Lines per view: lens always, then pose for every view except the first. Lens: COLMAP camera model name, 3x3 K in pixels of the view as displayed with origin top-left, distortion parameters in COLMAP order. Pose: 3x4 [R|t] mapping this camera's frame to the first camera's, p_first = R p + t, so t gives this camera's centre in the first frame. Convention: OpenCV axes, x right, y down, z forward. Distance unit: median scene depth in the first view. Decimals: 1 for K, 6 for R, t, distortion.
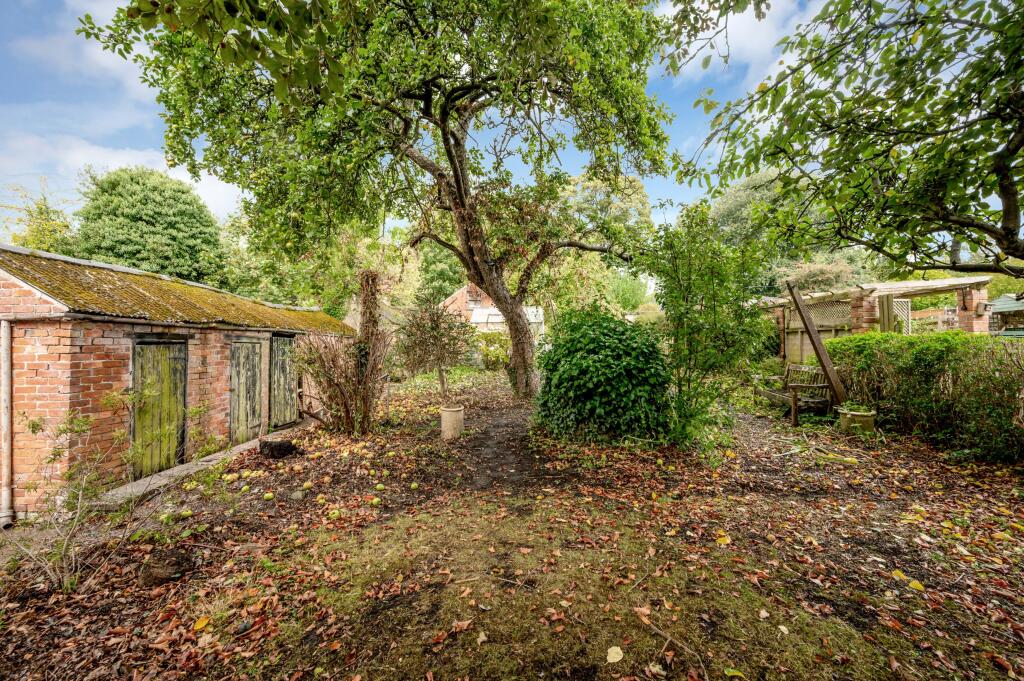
lens RADIAL K [[412.4, 0, 512.0], [0, 412.4, 340.5], [0, 0, 1]] dist [-0.000029, 0.000013]
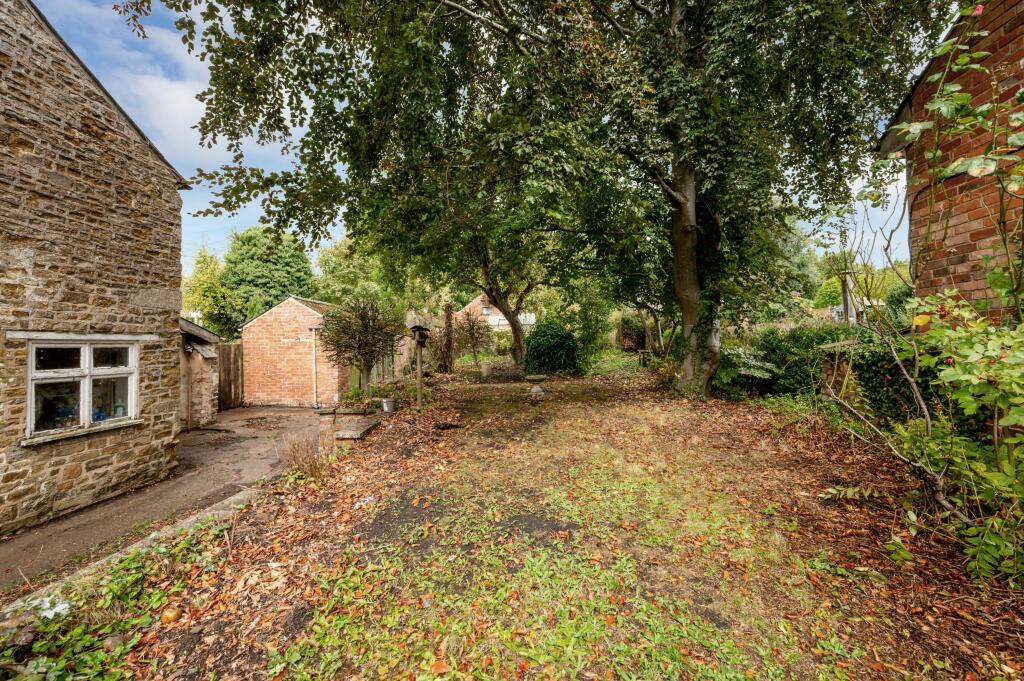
lens RADIAL K [[412.4, 0, 512.0], [0, 412.4, 340.5], [0, 0, 1]] dist [-0.000029, 0.000013]
pose [[0.999588, -0.019803, -0.020781, 0.019038], [0.019787, 0.999804, -0.000974, 0.016996], [0.020796, 0.000563, 0.999784, -0.505104]]
